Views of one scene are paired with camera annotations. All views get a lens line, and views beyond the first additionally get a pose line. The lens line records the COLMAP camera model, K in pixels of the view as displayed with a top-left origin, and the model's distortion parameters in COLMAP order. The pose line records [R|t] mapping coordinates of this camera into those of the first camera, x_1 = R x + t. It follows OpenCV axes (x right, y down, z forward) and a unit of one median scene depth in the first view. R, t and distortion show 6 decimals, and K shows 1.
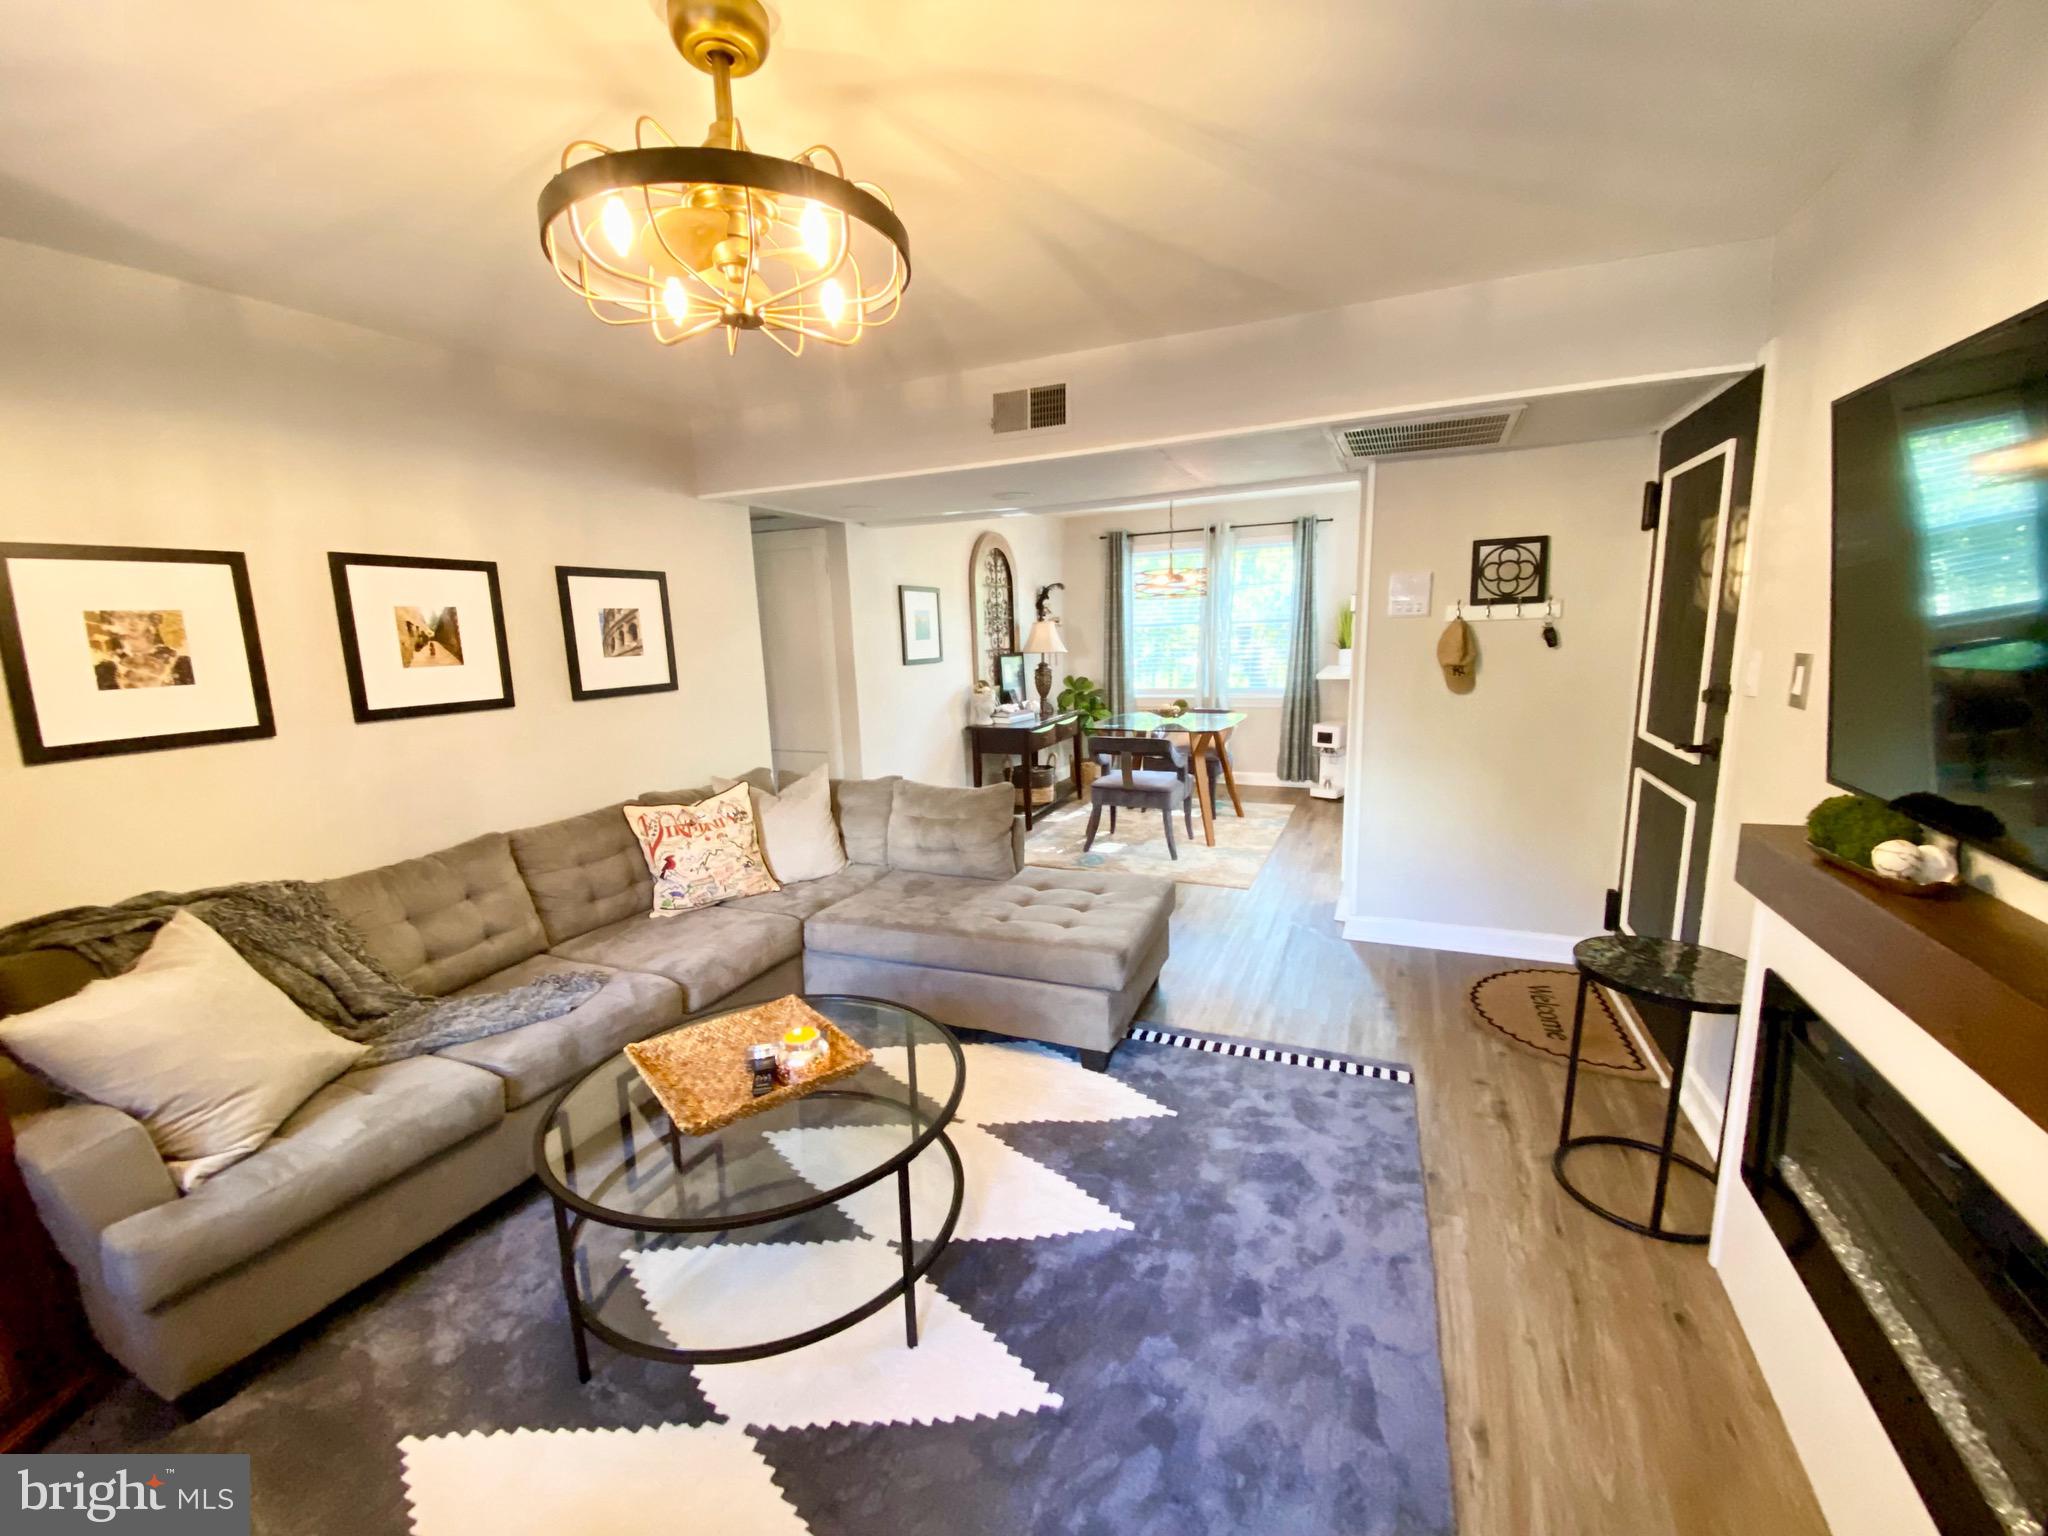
lens RADIAL K [[833.9, 0, 1024.0], [0, 833.9, 768.0], [0, 0, 1]] dist [-0.001469, -0.000405]
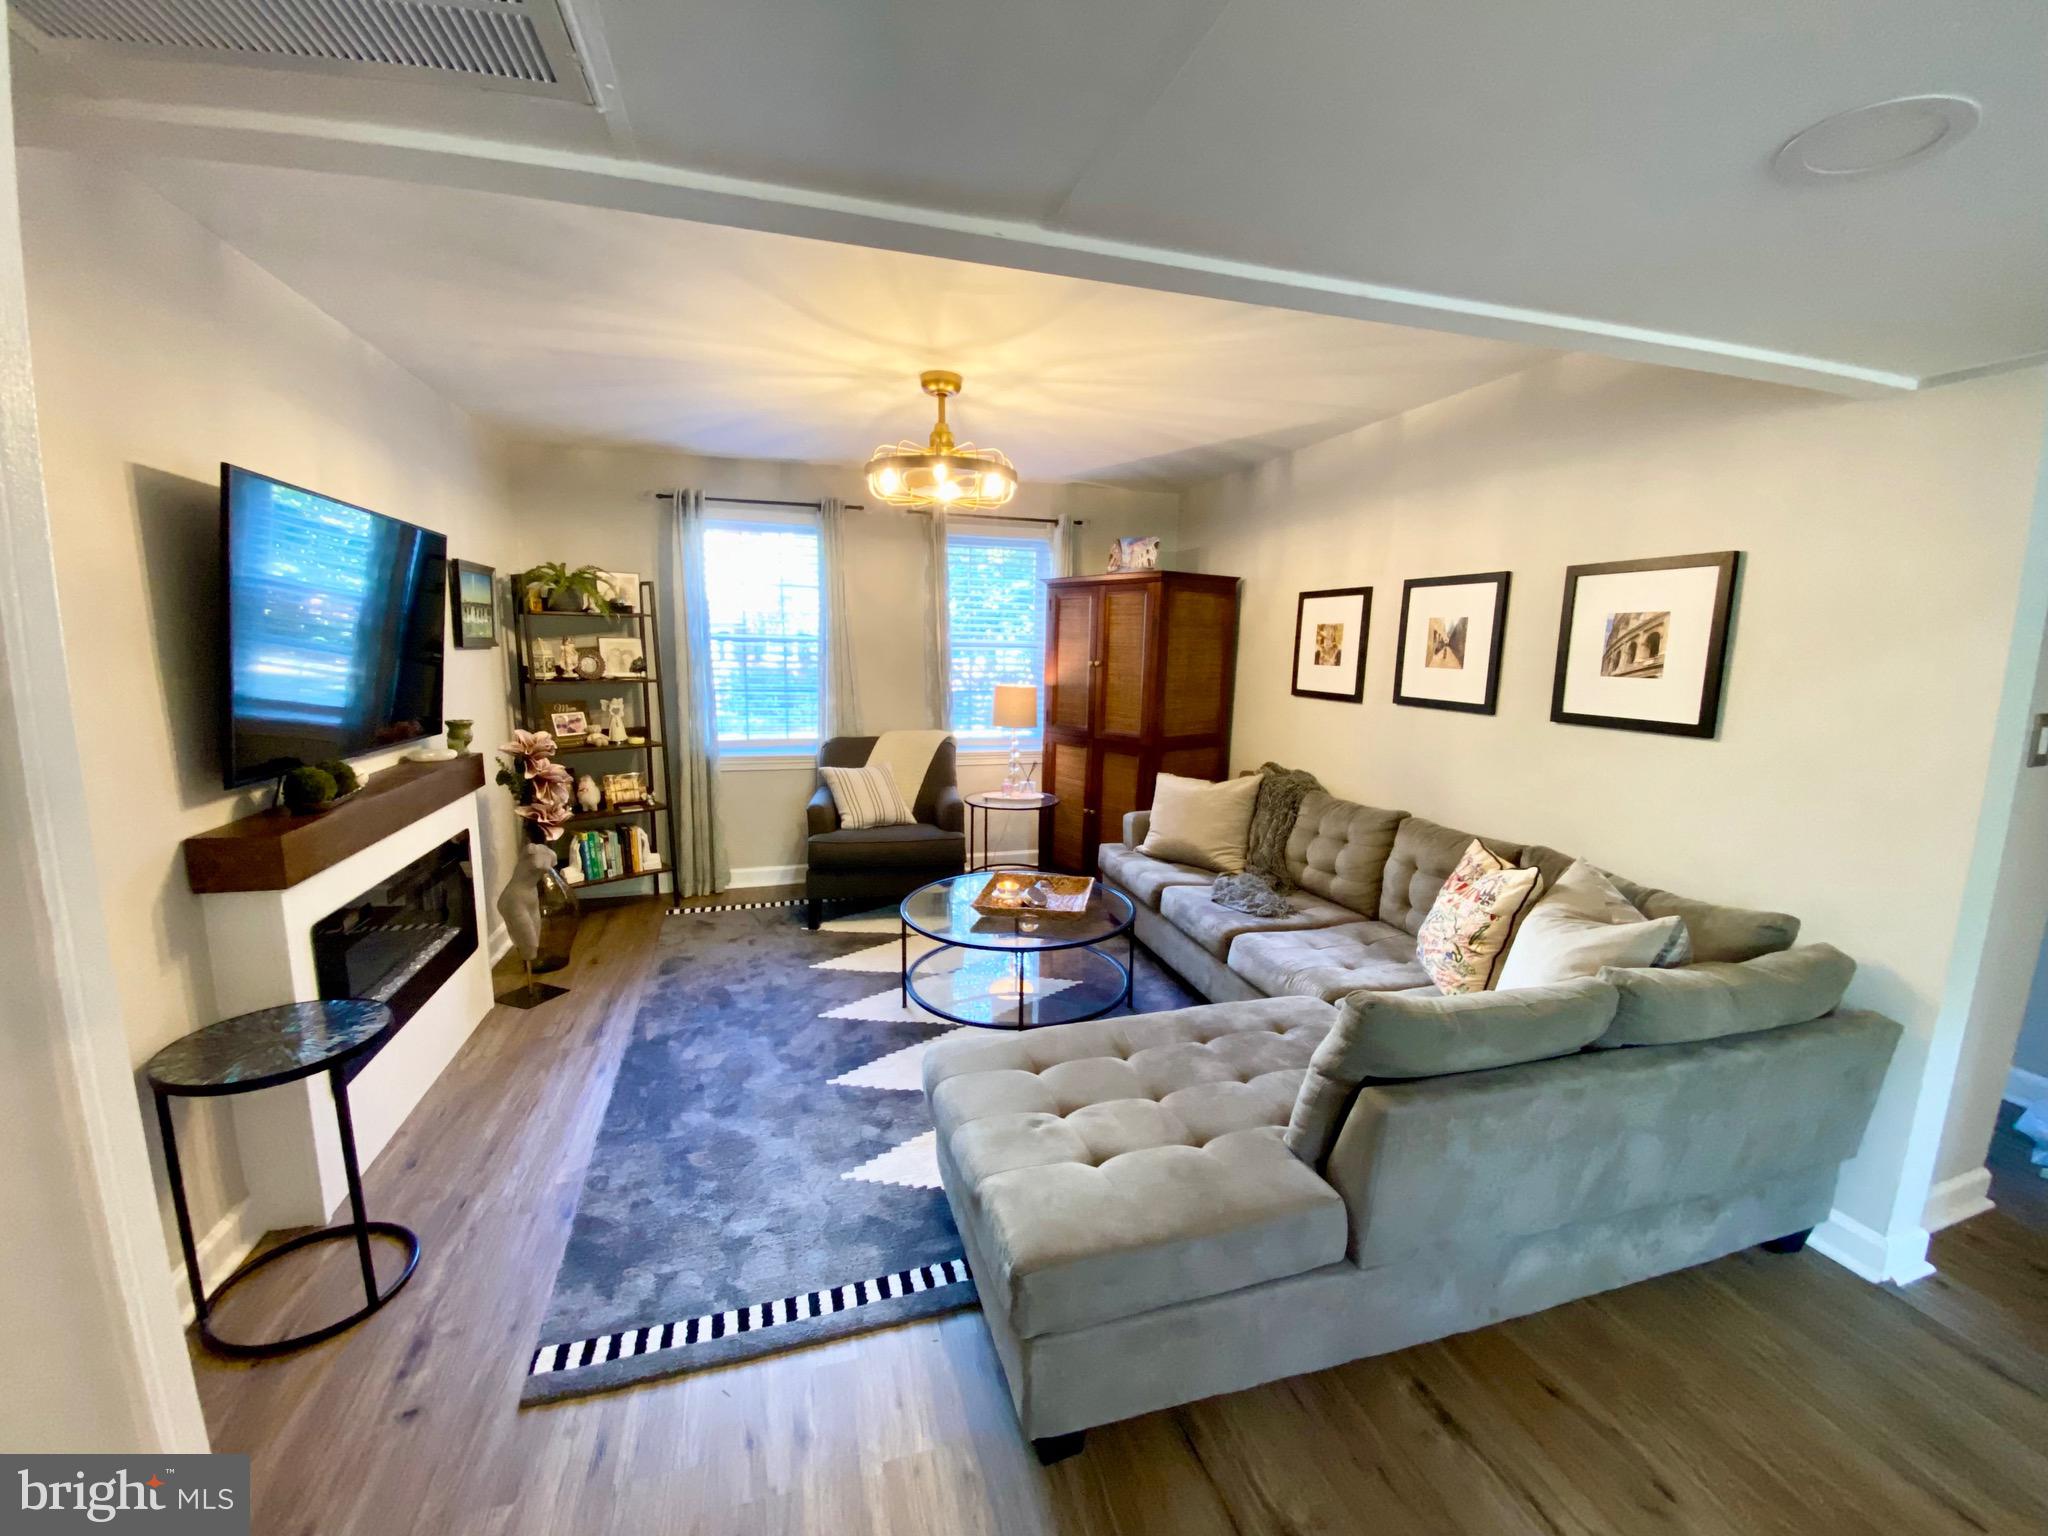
lens RADIAL K [[833.9, 0, 1024.0], [0, 833.9, 768.0], [0, 0, 1]] dist [-0.001469, -0.000405]
pose [[-0.765004, 0.114798, -0.633712, 0.510557], [-0.101693, 0.950109, 0.294875, -0.273965], [0.635947, 0.290024, -0.715163, 1.501391]]
